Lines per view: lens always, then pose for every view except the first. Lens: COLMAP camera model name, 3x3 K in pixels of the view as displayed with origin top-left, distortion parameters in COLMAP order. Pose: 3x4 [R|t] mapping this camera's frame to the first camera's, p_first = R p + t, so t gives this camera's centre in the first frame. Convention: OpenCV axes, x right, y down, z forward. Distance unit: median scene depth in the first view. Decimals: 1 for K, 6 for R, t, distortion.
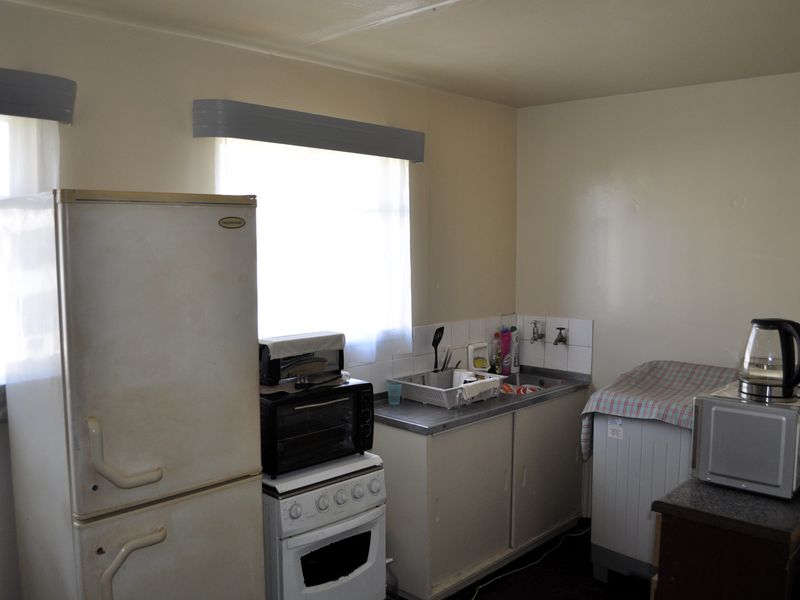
lens RADIAL K [[730.7, 0, 400.0], [0, 730.7, 300.0], [0, 0, 1]] dist [-0.047315, -0.008584]
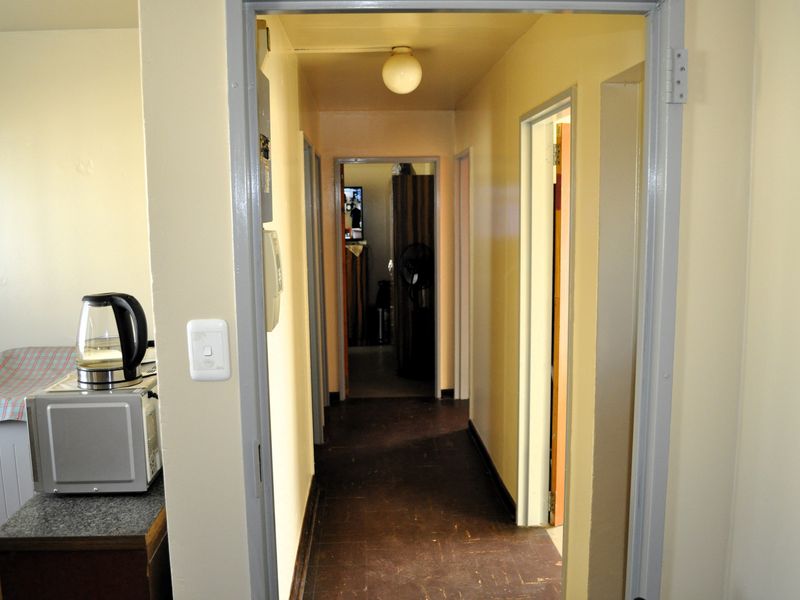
lens RADIAL K [[730.7, 0, 400.0], [0, 730.7, 300.0], [0, 0, 1]] dist [-0.047315, -0.008584]
pose [[0.694578, -0.107570, 0.711329, 0.135678], [0.079398, 0.994180, 0.072816, -0.001659], [-0.715022, 0.005902, 0.699077, 0.127385]]
